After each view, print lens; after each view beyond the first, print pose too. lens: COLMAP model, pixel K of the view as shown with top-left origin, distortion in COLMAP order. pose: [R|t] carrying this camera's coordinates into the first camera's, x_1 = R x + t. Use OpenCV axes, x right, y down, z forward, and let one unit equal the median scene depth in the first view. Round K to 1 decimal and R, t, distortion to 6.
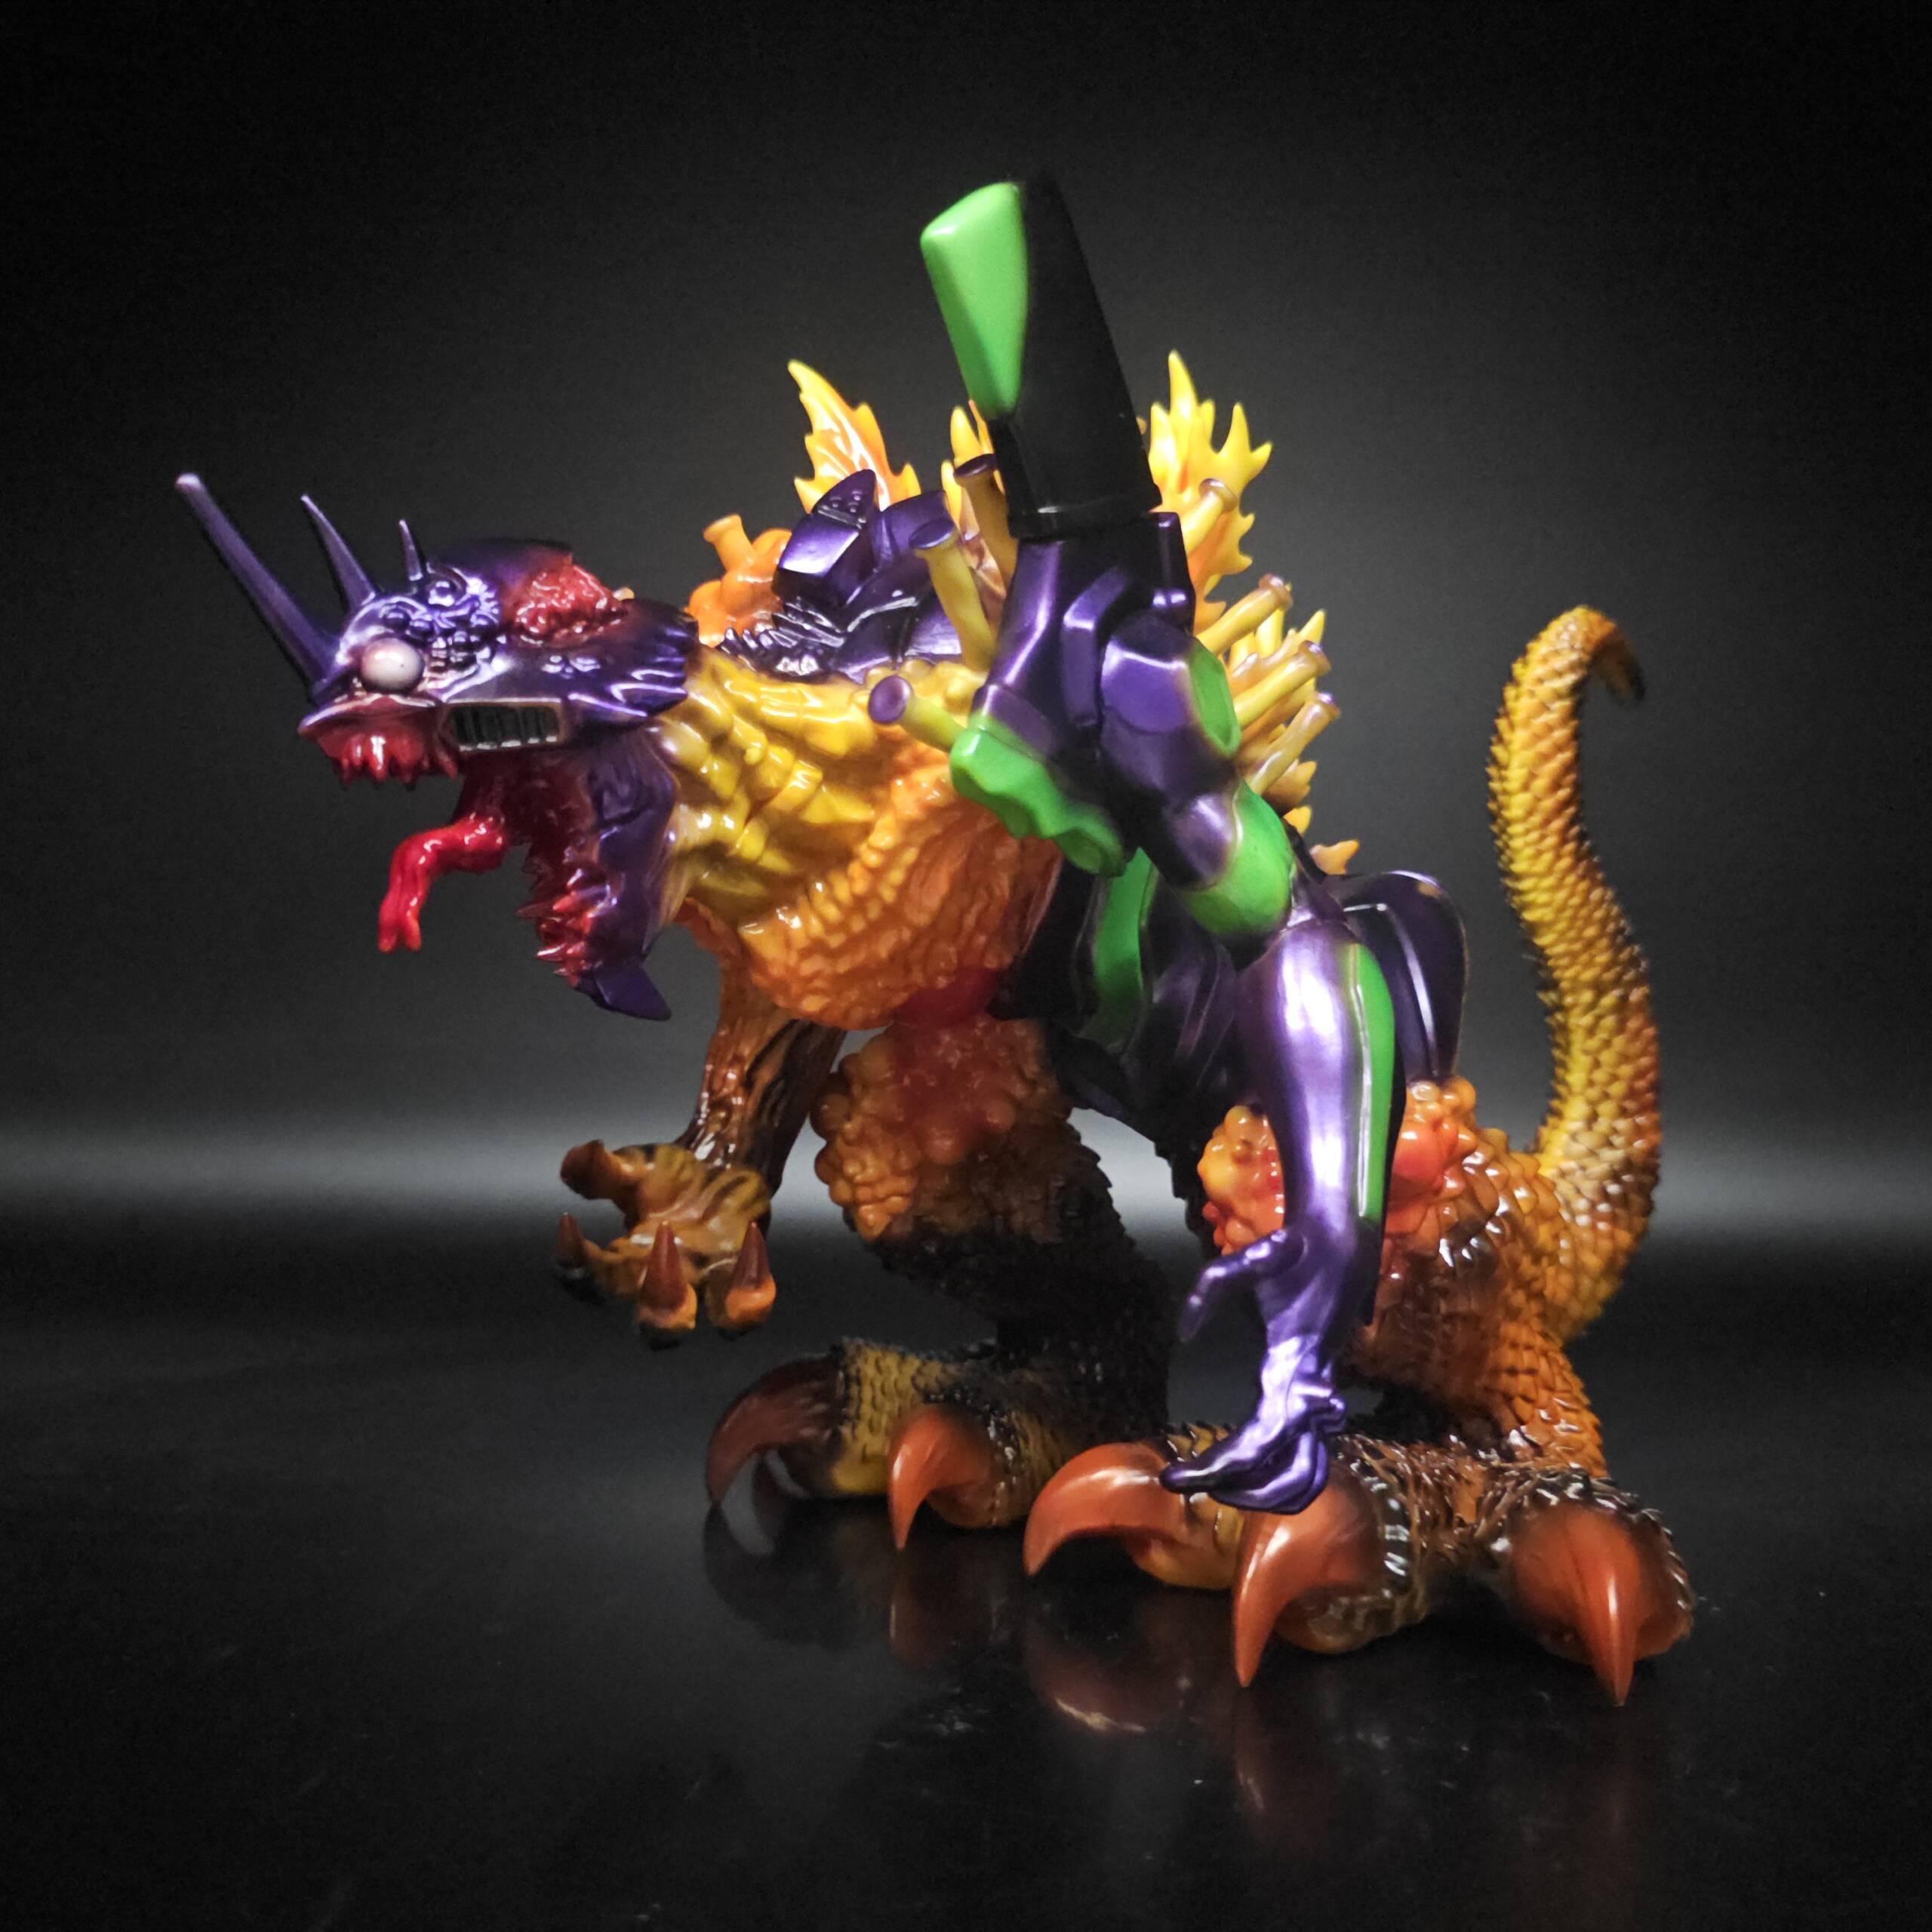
lens RADIAL K [[1987.4, 0, 975.6], [0, 1987.4, 983.2], [0, 0, 1]] dist [0.004183, 0.000000]
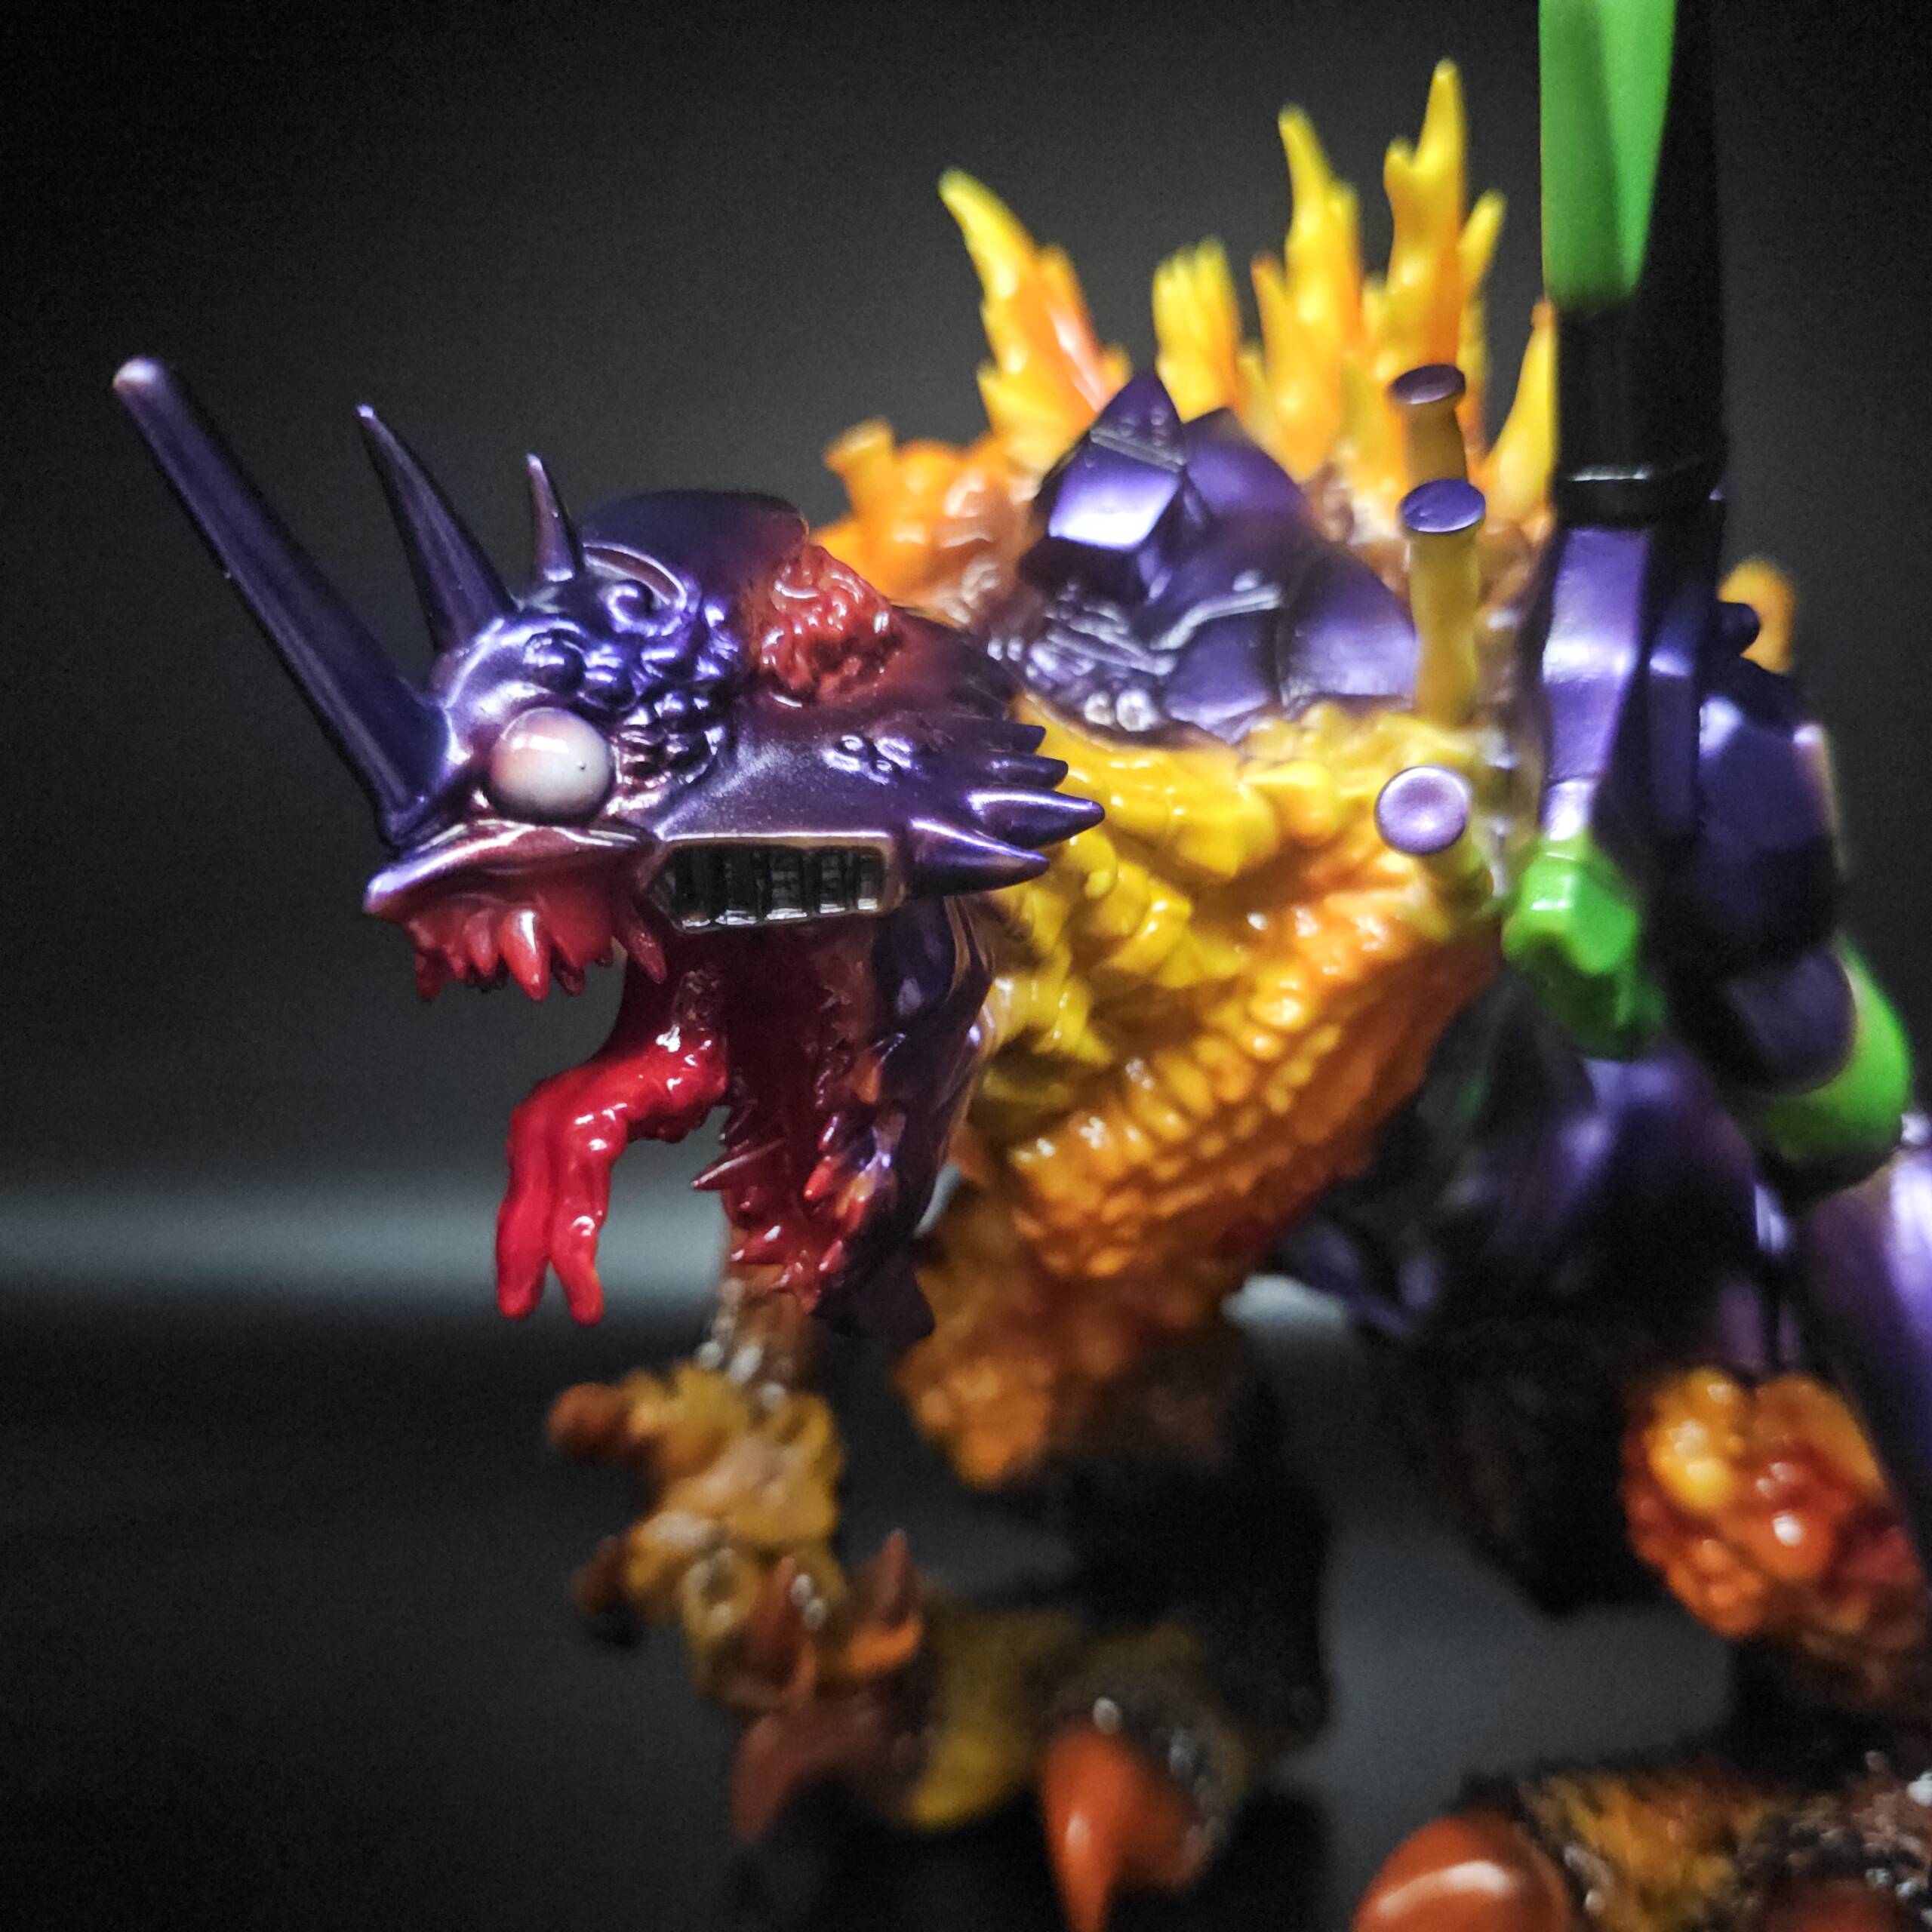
lens RADIAL K [[1987.4, 0, 954.9], [0, 1987.4, 950.2], [0, 0, 1]] dist [0.004183, 0.000000]
pose [[0.979477, -0.016011, 0.200920, -0.267432], [0.004879, 0.998431, 0.055781, -0.127546], [-0.201498, -0.053656, 0.978018, 0.451581]]
